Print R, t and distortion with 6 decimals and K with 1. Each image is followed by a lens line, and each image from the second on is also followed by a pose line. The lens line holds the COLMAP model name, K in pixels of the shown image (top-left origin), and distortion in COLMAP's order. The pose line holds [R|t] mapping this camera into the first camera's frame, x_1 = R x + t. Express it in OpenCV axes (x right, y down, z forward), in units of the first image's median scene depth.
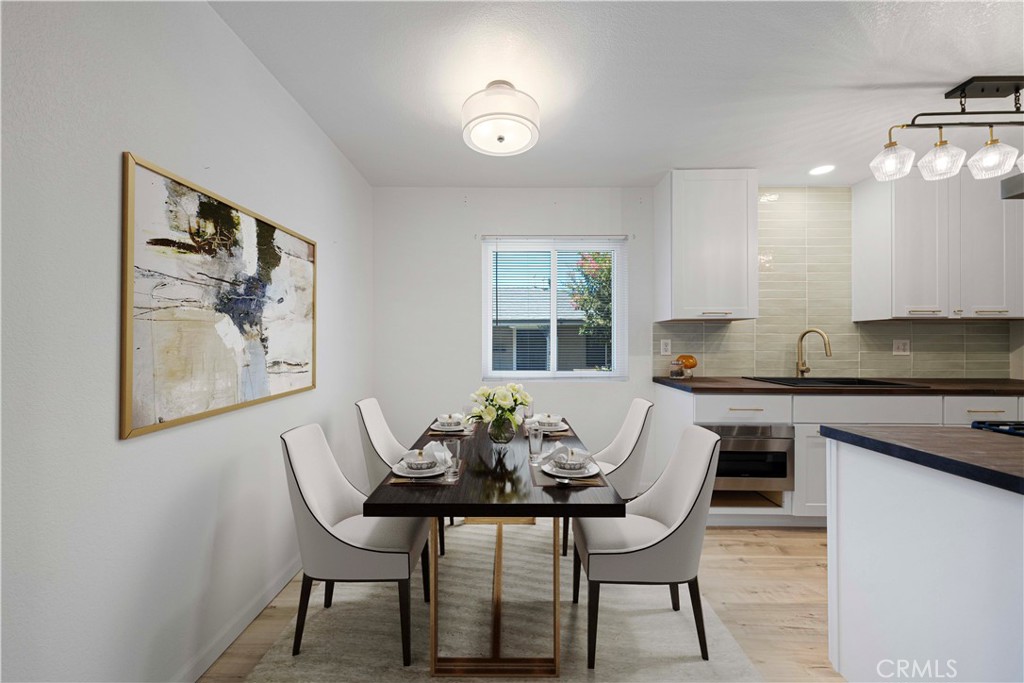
lens RADIAL K [[379.0, 0, 516.9], [0, 379.0, 346.6], [0, 0, 1]] dist [0.017206, 0.000113]
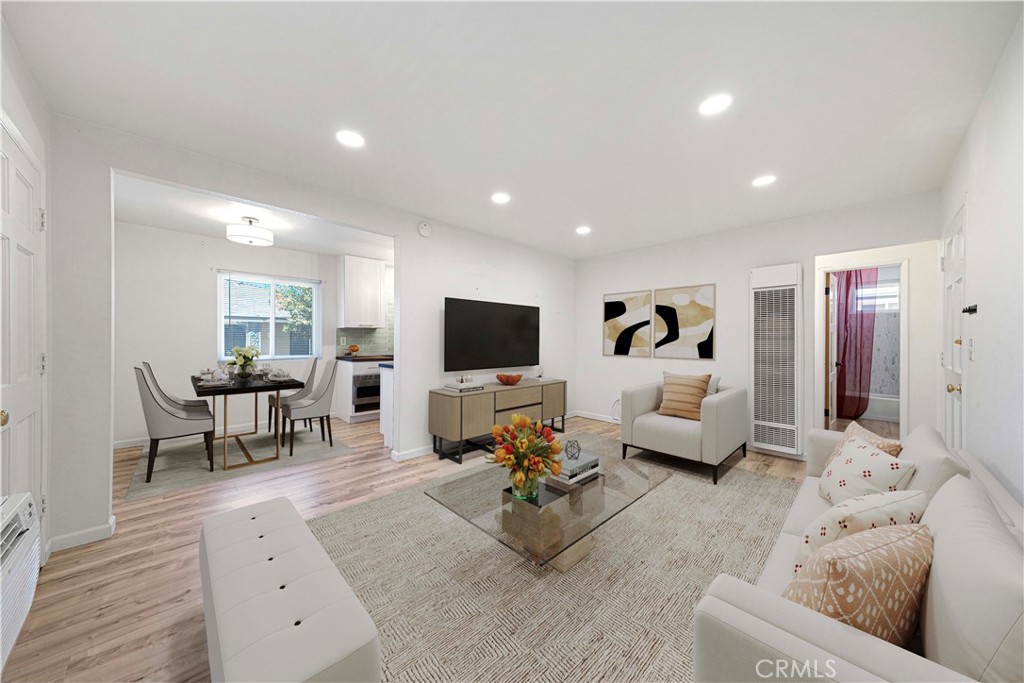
lens RADIAL K [[343.7, 0, 507.7], [0, 343.7, 340.1], [0, 0, 1]] dist [0.016535, -0.002287]
pose [[0.730779, 0.004339, 0.682600, -0.198363], [-0.001660, 0.999988, -0.004580, 0.002484], [-0.682612, 0.002214, 0.730778, -0.868636]]
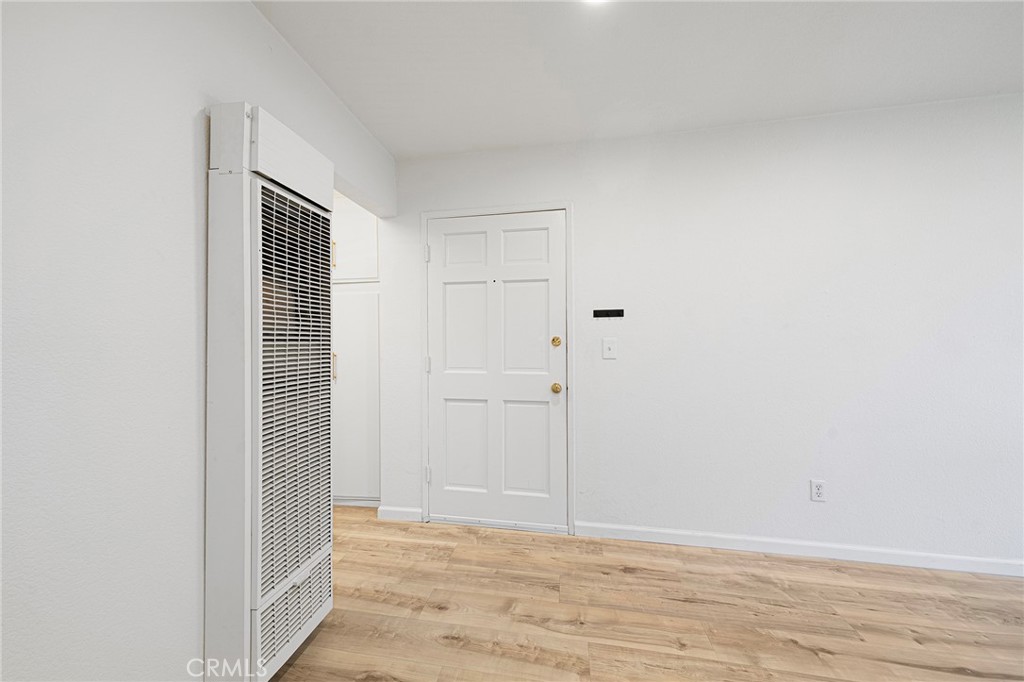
lens RADIAL K [[343.7, 0, 509.4], [0, 343.7, 344.4], [0, 0, 1]] dist [0.016535, -0.002287]
pose [[-0.979987, 0.006238, 0.198965, 0.938284], [0.006493, 0.999979, 0.000629, -0.000913], [-0.198956, 0.001908, -0.980006, -0.245871]]
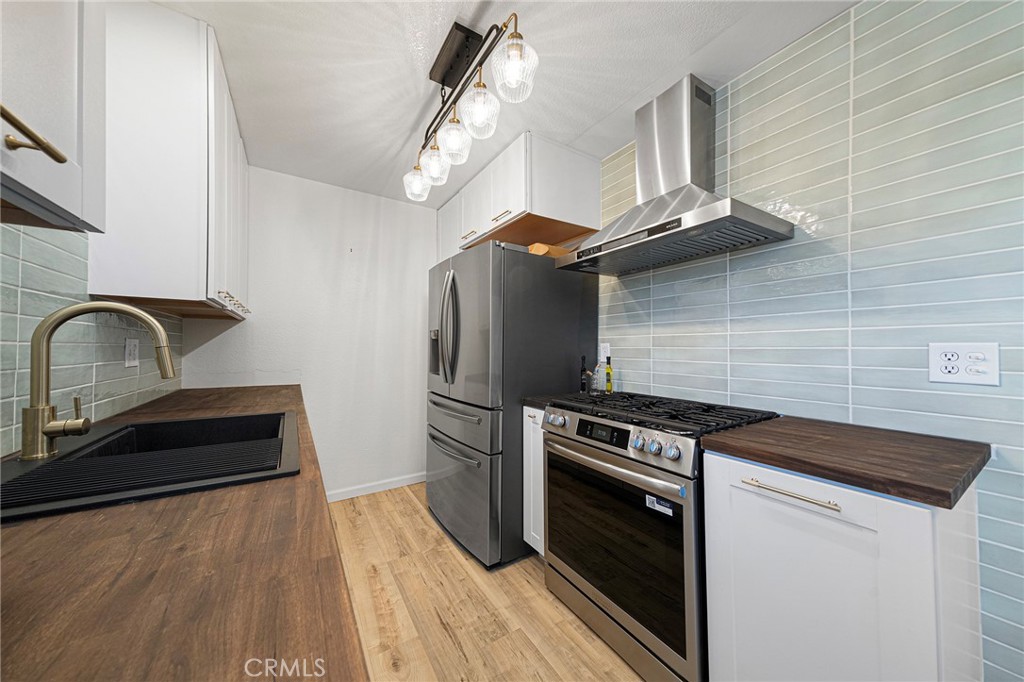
lens RADIAL K [[343.7, 0, 513.3], [0, 343.7, 340.9], [0, 0, 1]] dist [0.016535, -0.002287]
pose [[-0.509949, 0.011988, 0.860121, 0.302085], [-0.003169, 0.999870, -0.015815, -0.008418], [-0.860199, -0.010790, -0.509845, 0.828759]]
